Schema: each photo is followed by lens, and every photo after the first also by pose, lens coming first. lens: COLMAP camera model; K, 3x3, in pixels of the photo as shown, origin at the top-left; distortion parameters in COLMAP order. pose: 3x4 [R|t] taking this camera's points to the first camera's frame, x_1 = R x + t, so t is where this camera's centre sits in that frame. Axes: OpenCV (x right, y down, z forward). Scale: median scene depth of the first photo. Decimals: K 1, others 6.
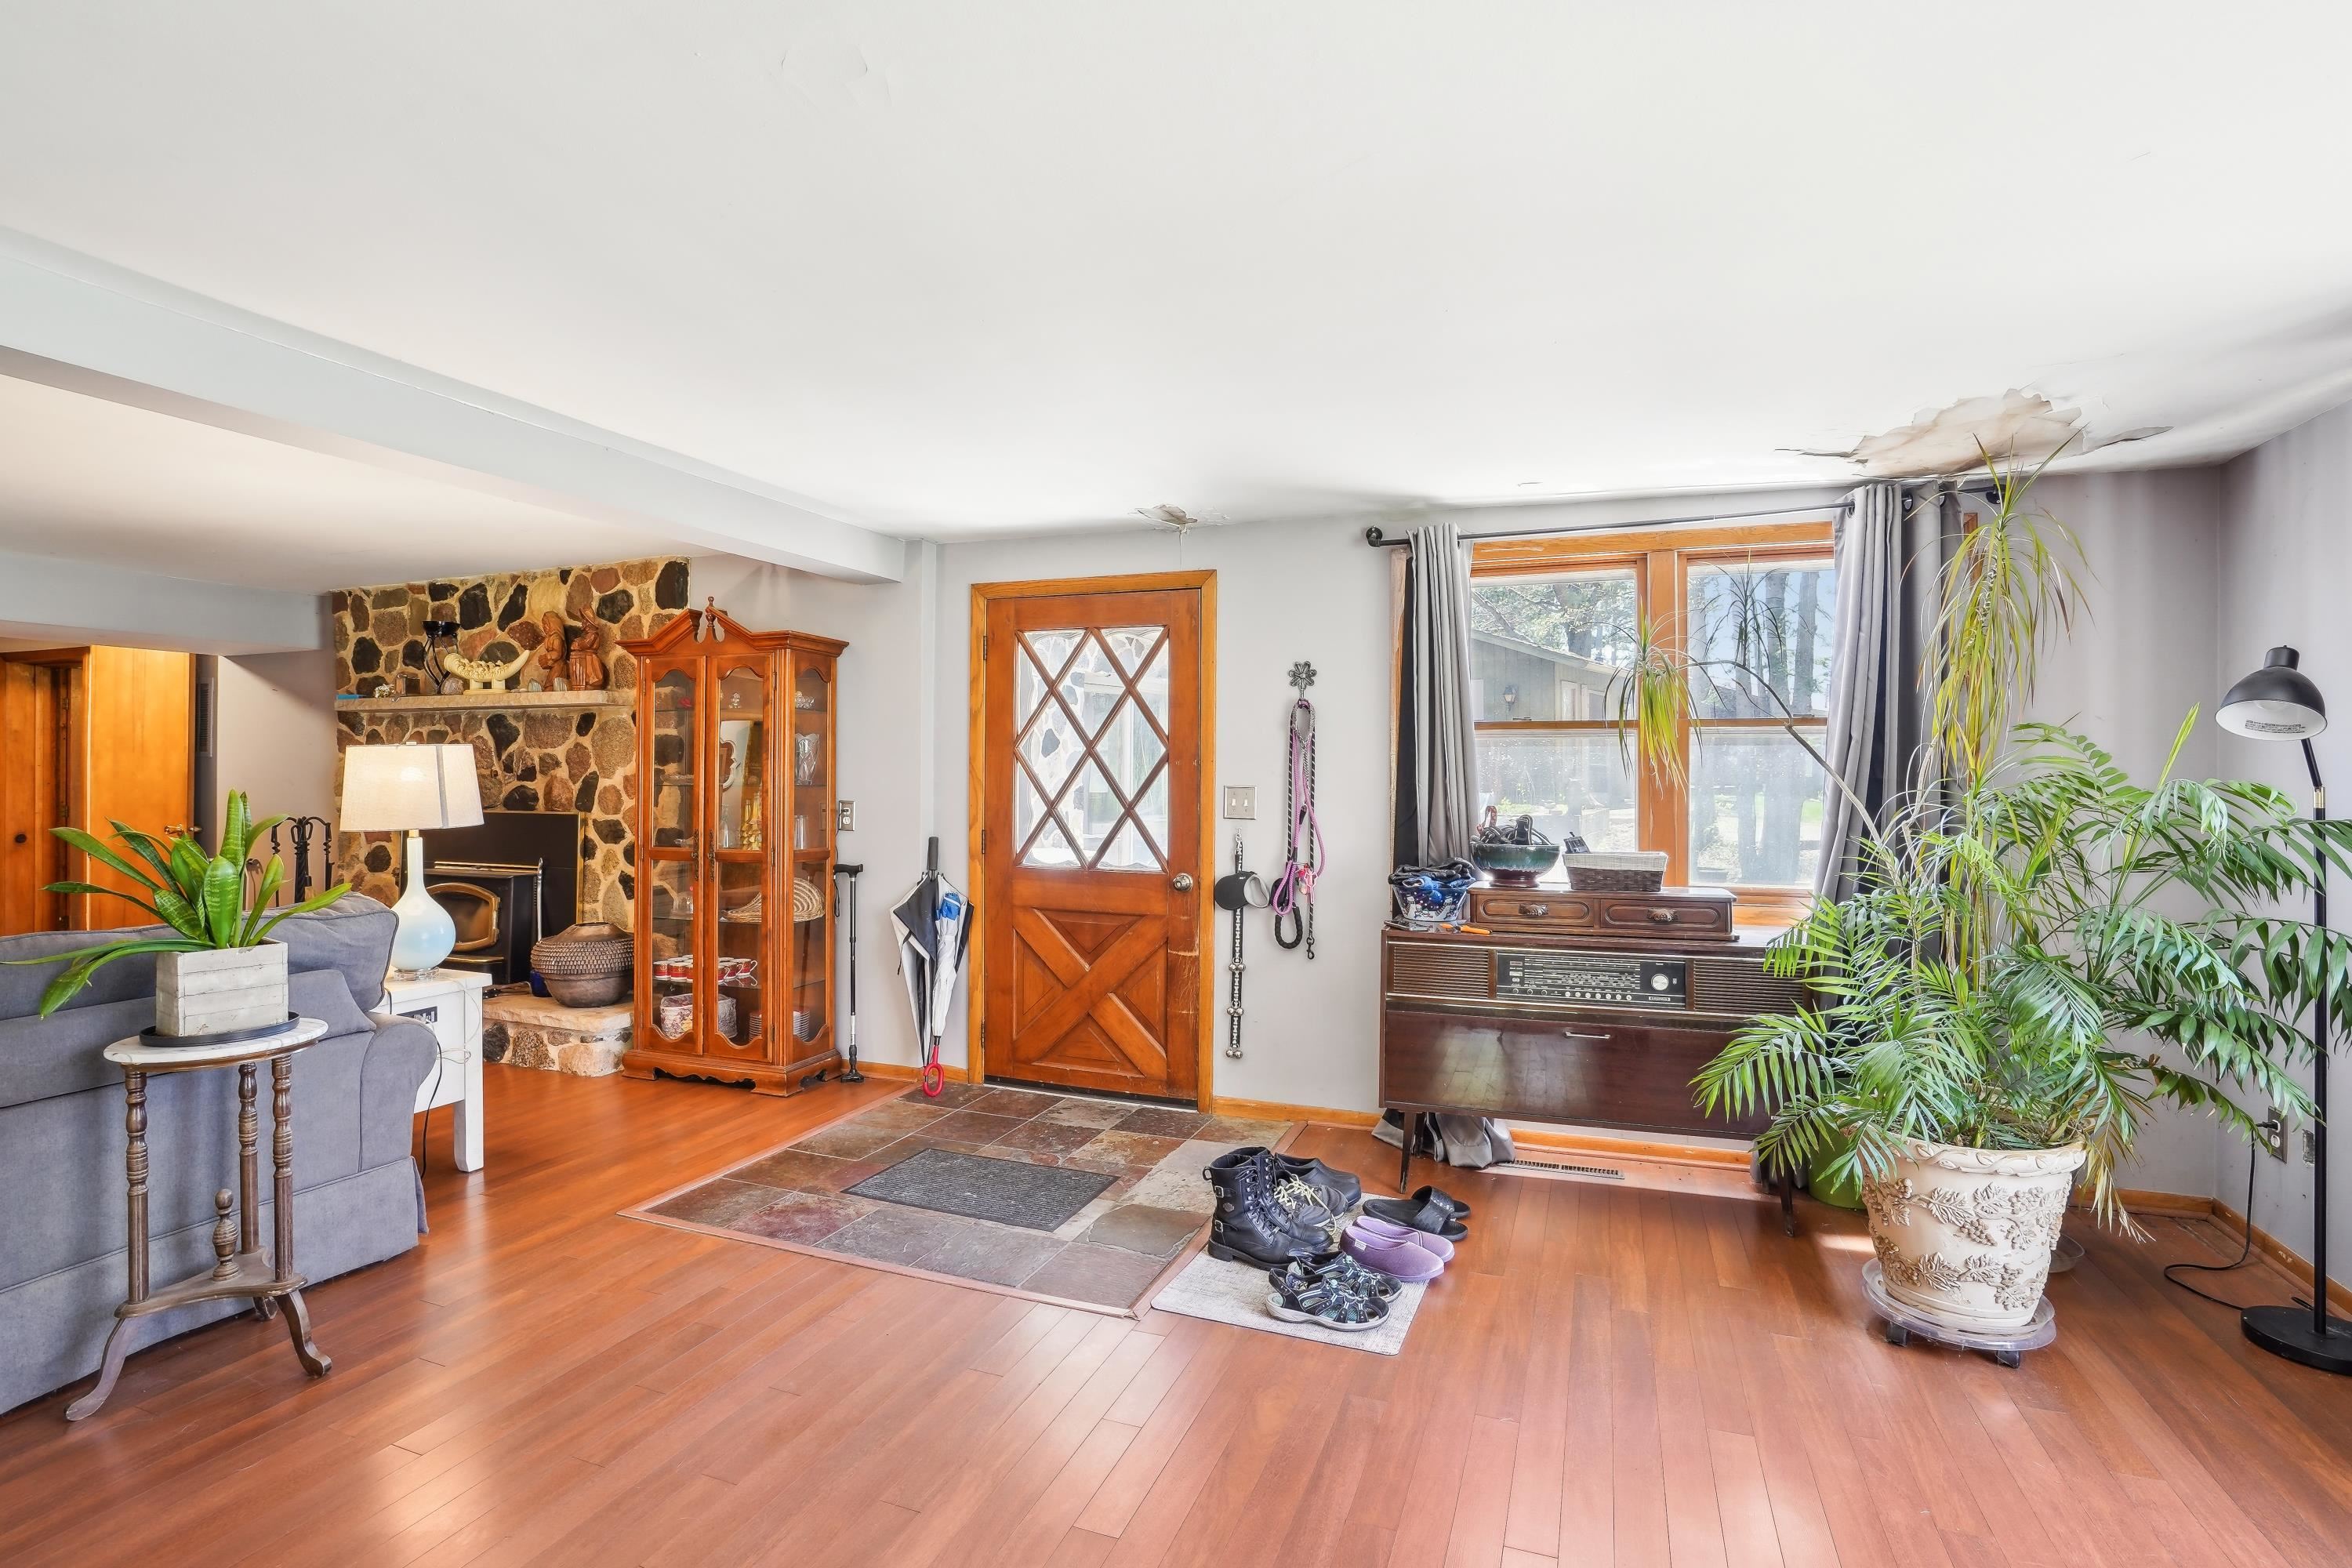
lens RADIAL K [[1117.1, 0, 1171.1], [0, 1117.1, 778.0], [0, 0, 1]] dist [-0.056148, 0.015810]
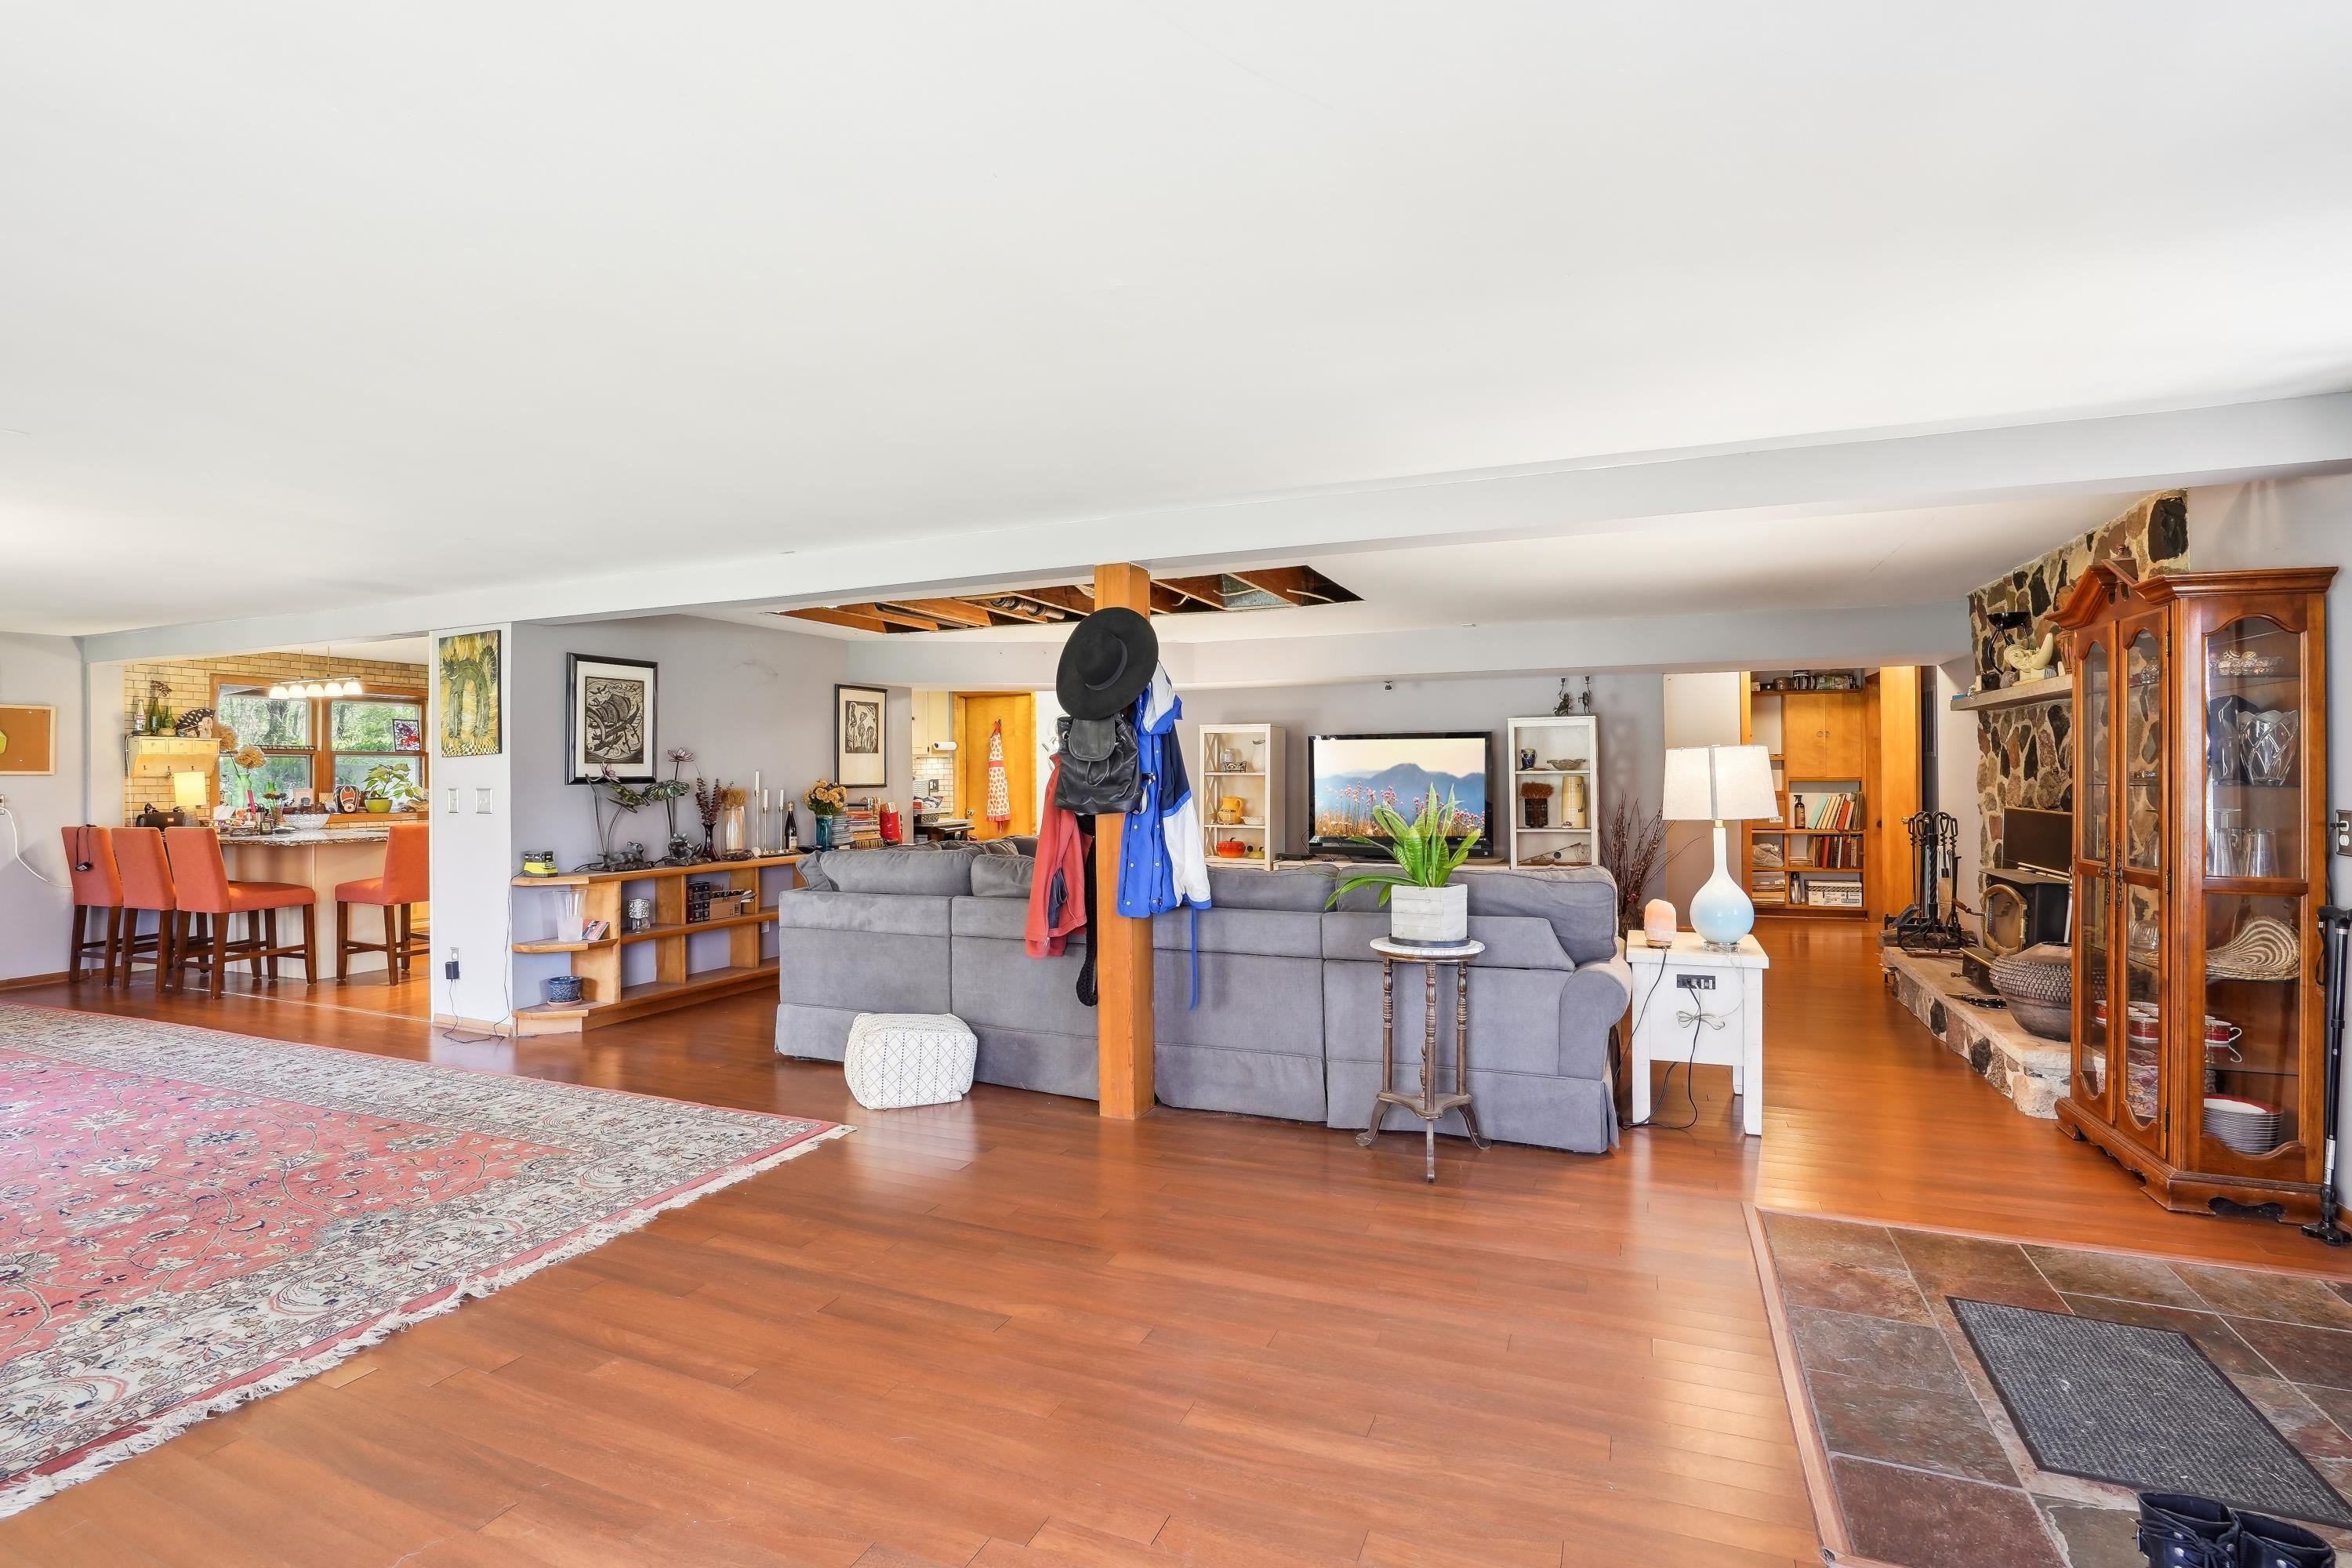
lens RADIAL K [[1117.1, 0, 1171.1], [0, 1117.1, 778.0], [0, 0, 1]] dist [-0.056148, 0.015810]
pose [[-0.028914, 0.002214, -0.999579, 0.451131], [0.001044, 0.999997, 0.002185, -0.000891], [0.999581, -0.000980, -0.028916, 0.423453]]
